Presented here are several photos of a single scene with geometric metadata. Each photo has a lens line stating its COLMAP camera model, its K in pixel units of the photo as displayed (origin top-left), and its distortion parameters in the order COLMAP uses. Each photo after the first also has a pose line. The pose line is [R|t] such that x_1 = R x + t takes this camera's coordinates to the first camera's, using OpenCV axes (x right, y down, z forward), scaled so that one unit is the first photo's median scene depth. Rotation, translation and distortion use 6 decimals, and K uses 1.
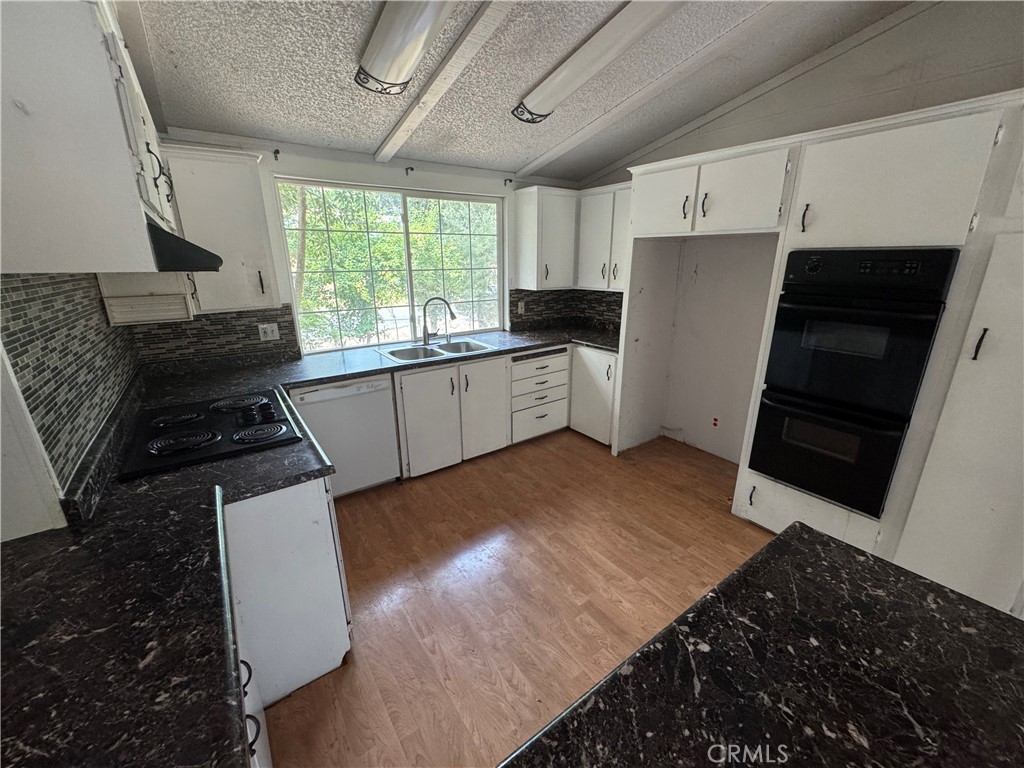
lens RADIAL K [[408.6, 0, 512.0], [0, 408.6, 384.2], [0, 0, 1]] dist [-0.004580, 0.000812]
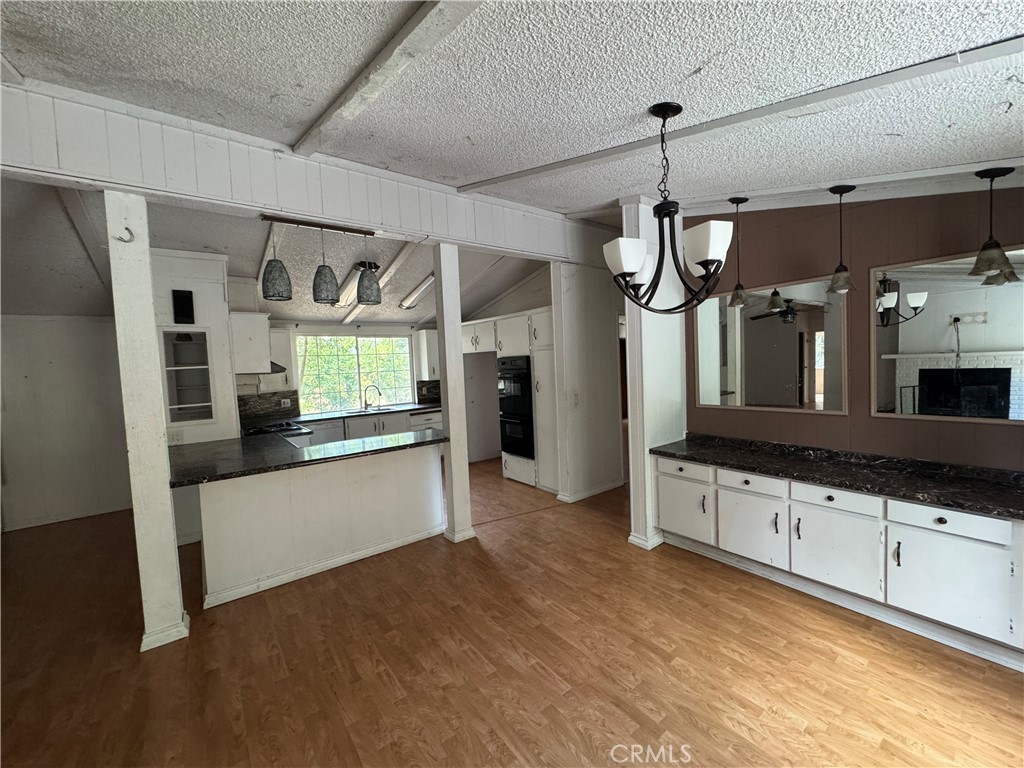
lens RADIAL K [[408.6, 0, 510.6], [0, 408.6, 384.2], [0, 0, 1]] dist [-0.004580, 0.000812]
pose [[0.998733, -0.042081, 0.027583, 0.467561], [0.047545, 0.968686, -0.243696, 0.318695], [-0.016464, 0.244699, 0.969459, -0.998585]]
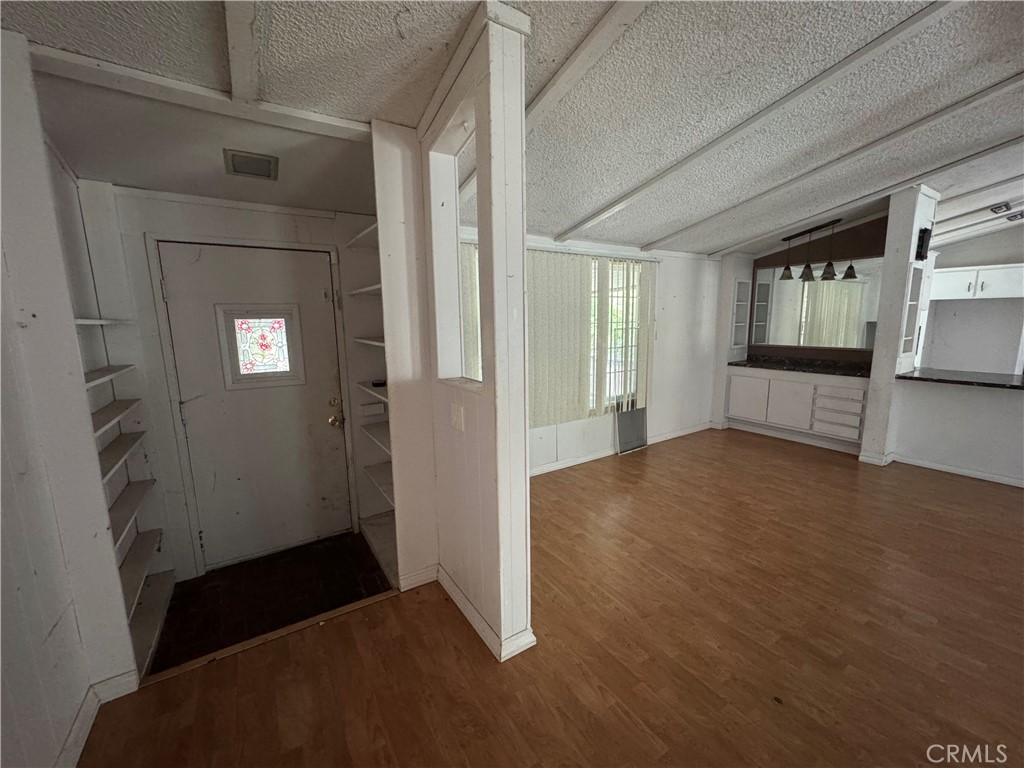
lens RADIAL K [[408.6, 0, 512.6], [0, 408.6, 381.9], [0, 0, 1]] dist [-0.004580, 0.000812]
pose [[0.998414, -0.003163, -0.056216, -1.720452], [-0.004753, 0.990123, -0.140123, 0.370012], [0.056104, 0.140168, 0.988537, -1.147220]]
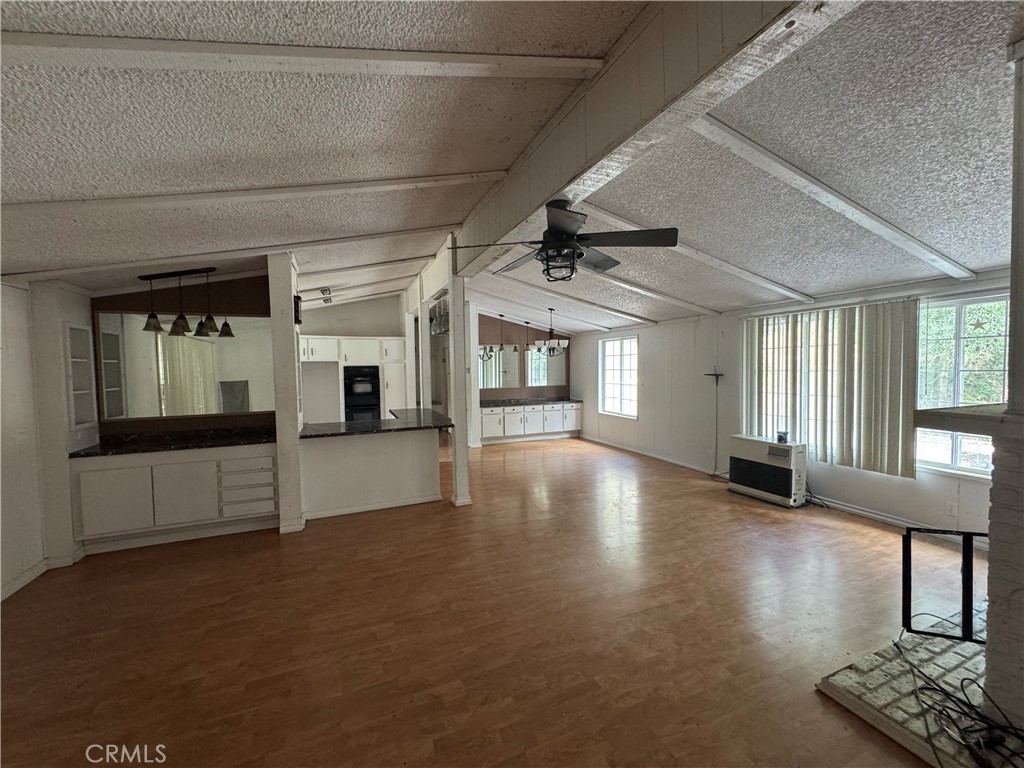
lens RADIAL K [[408.6, 0, 511.5], [0, 408.6, 382.1], [0, 0, 1]] dist [-0.004580, 0.000812]
pose [[0.229431, -0.039253, 0.972533, -1.668195], [0.301011, 0.953065, -0.032544, 0.242113], [-0.925610, 0.300209, 0.230478, -0.761552]]
